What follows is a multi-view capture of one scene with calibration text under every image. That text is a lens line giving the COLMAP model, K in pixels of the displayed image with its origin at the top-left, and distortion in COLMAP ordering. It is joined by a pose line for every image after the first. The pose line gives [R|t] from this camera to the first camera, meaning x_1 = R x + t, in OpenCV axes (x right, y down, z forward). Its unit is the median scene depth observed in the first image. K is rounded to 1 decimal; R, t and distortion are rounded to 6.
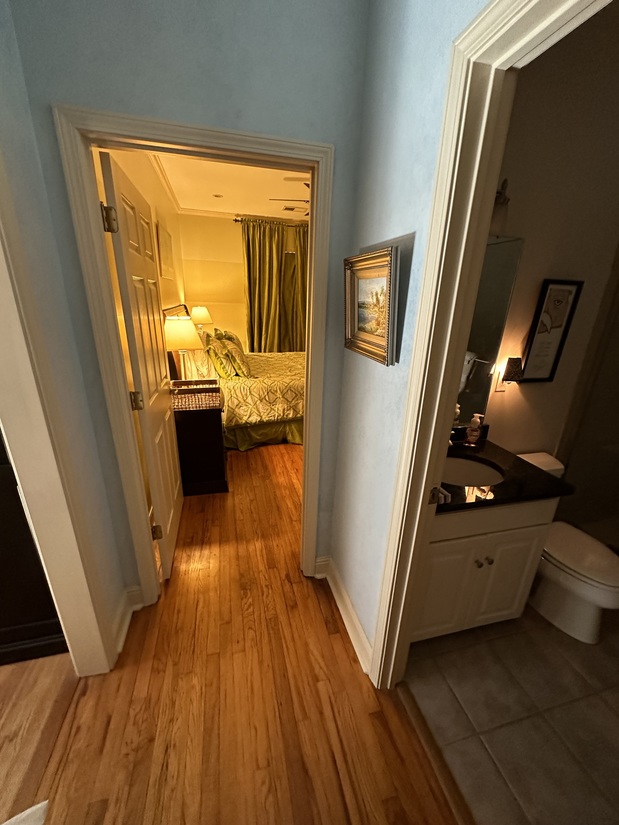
lens RADIAL K [[332.2, 0, 310.7], [0, 332.2, 413.0], [0, 0, 1]] dist [-0.002950, -0.000167]
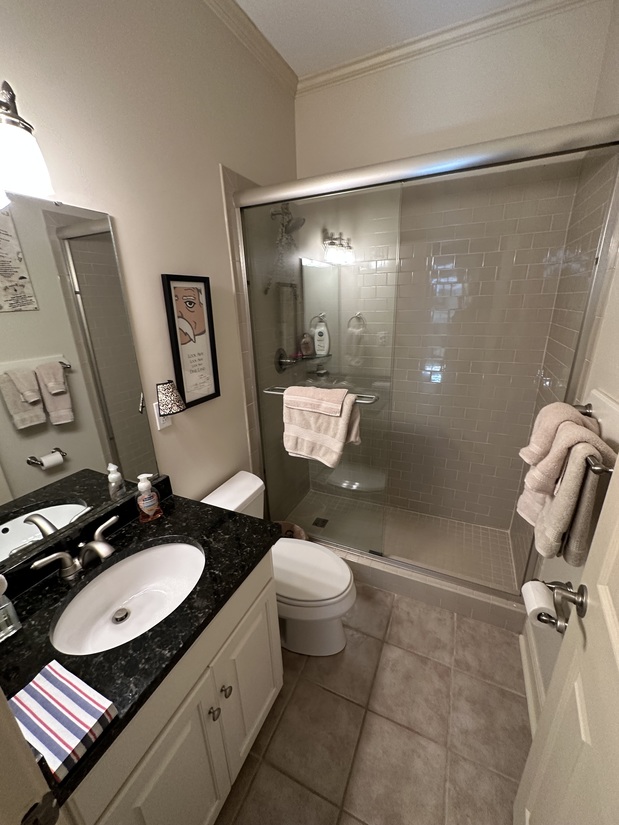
lens RADIAL K [[332.2, 0, 306.0], [0, 332.2, 412.0], [0, 0, 1]] dist [-0.002950, -0.000167]
pose [[0.642320, -0.297318, 0.706418, 0.278808], [0.310315, 0.943651, 0.115008, -0.092474], [-0.700806, 0.145340, 0.698389, 0.281085]]
